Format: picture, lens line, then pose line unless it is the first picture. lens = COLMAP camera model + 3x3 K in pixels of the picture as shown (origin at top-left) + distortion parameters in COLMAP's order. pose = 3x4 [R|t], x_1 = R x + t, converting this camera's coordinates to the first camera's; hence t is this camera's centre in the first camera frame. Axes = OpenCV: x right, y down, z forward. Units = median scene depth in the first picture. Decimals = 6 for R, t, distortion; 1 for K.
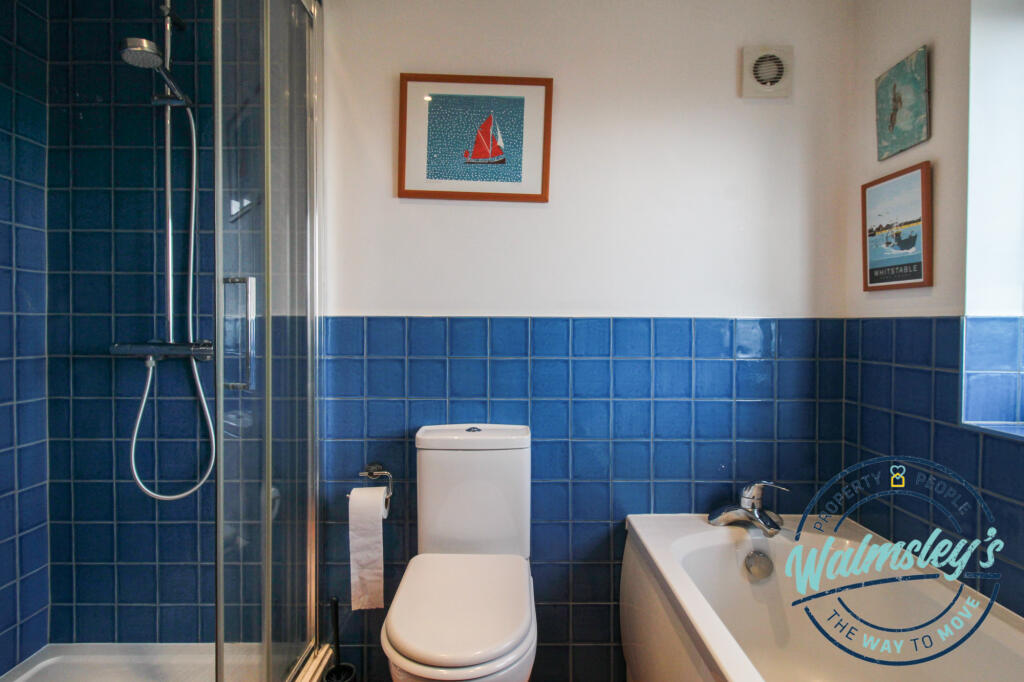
lens RADIAL K [[491.8, 0, 512.0], [0, 491.8, 341.0], [0, 0, 1]] dist [0.023517, 0.000021]
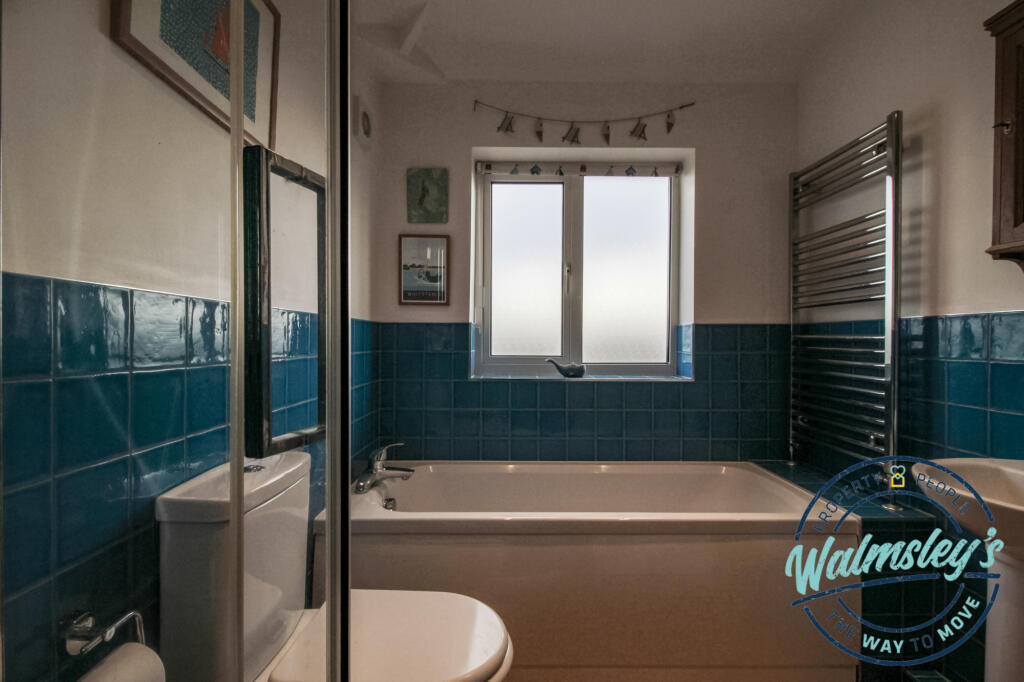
lens RADIAL K [[485.0, 0, 511.7], [0, 485.0, 336.3], [0, 0, 1]] dist [0.045161, -0.020338]
pose [[-0.015446, -0.004554, 0.999870, -0.793866], [0.027749, 0.999603, 0.004981, -0.004080], [-0.999496, 0.027822, -0.015314, 0.720787]]
